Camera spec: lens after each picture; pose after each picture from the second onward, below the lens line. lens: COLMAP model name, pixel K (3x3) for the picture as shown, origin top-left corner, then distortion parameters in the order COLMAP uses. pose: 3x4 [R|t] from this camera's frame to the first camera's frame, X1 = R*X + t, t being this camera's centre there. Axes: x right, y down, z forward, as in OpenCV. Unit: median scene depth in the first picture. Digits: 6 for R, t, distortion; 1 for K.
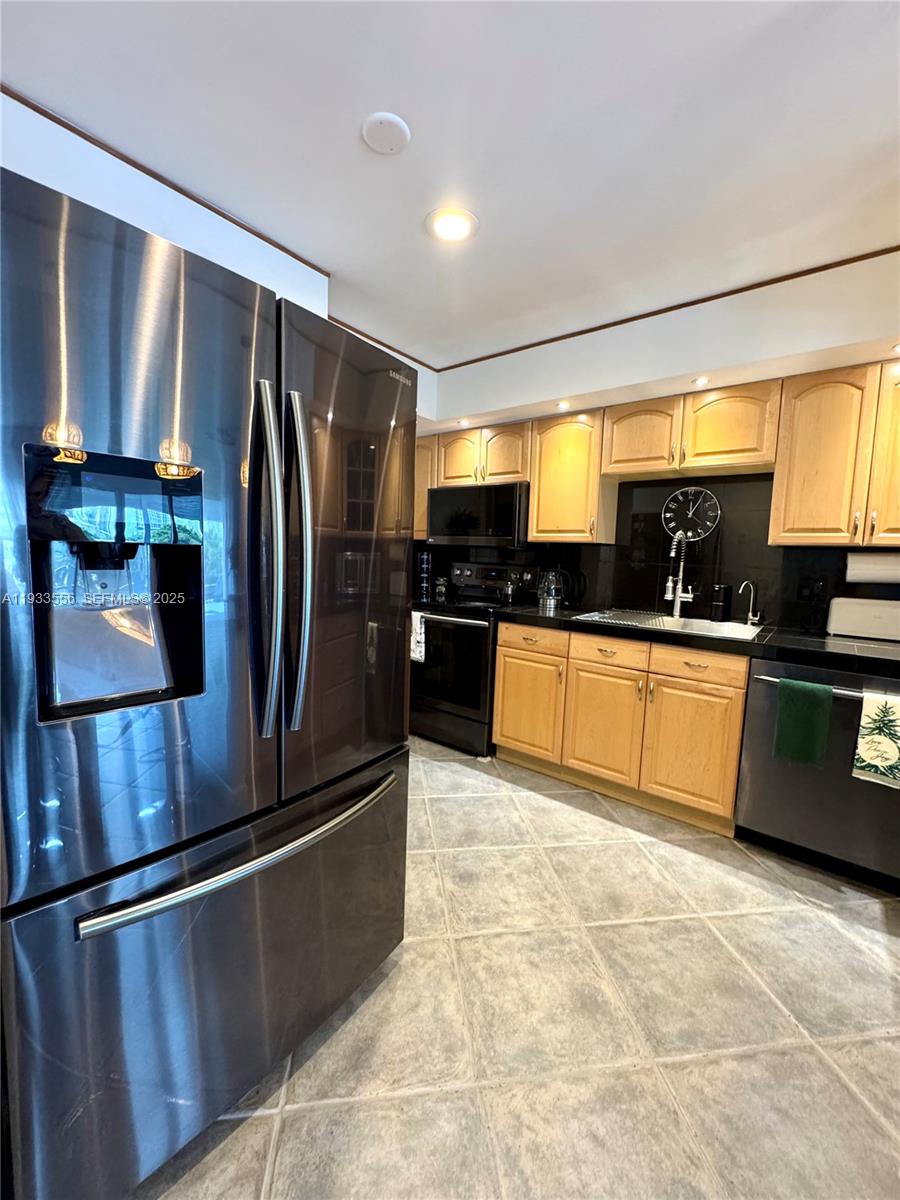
lens RADIAL K [[480.9, 0, 451.3], [0, 480.9, 598.4], [0, 0, 1]] dist [-0.002969, 0.000768]
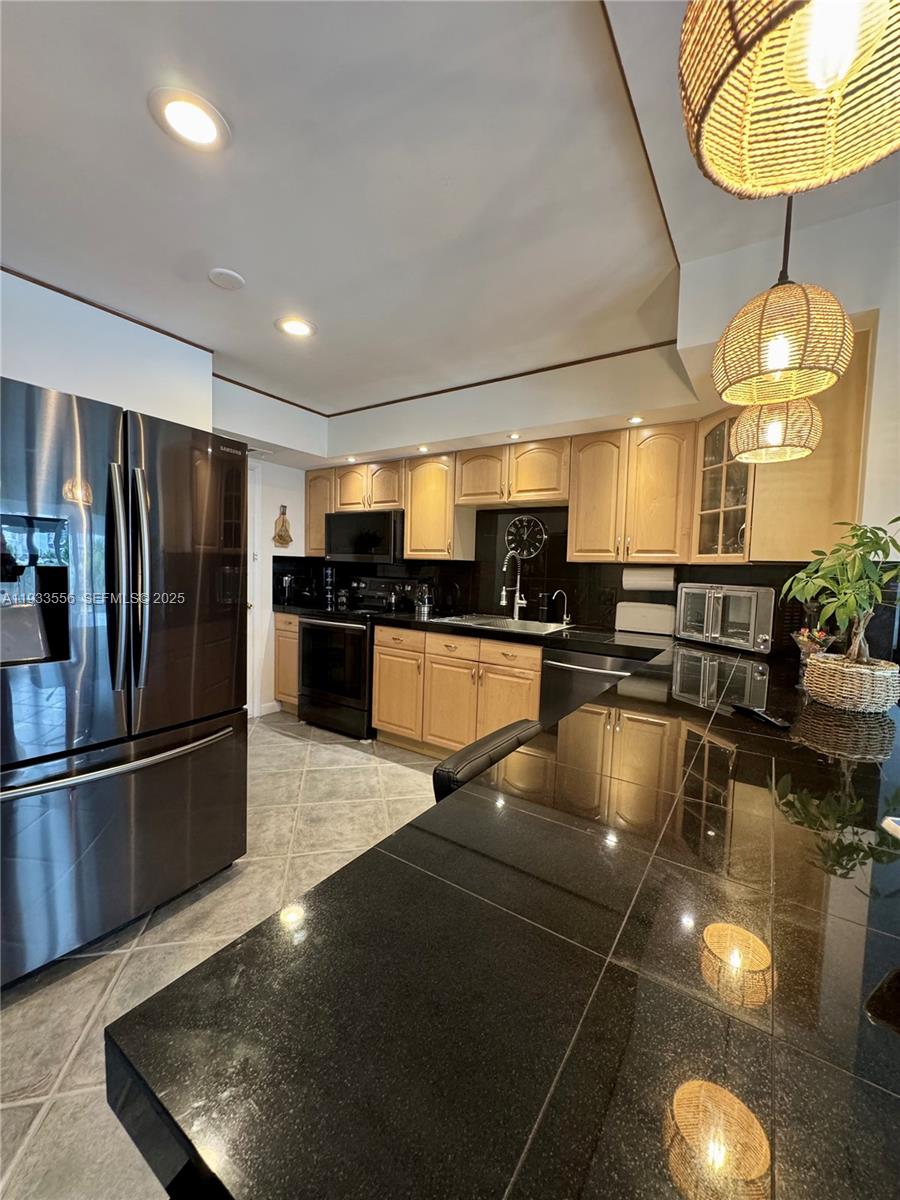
lens RADIAL K [[480.9, 0, 451.3], [0, 480.9, 598.4], [0, 0, 1]] dist [-0.002969, 0.000768]
pose [[0.997102, -0.008164, 0.075643, 0.220013], [0.010285, 0.999564, -0.027683, 0.018150], [-0.075384, 0.028381, 0.996751, -0.241251]]
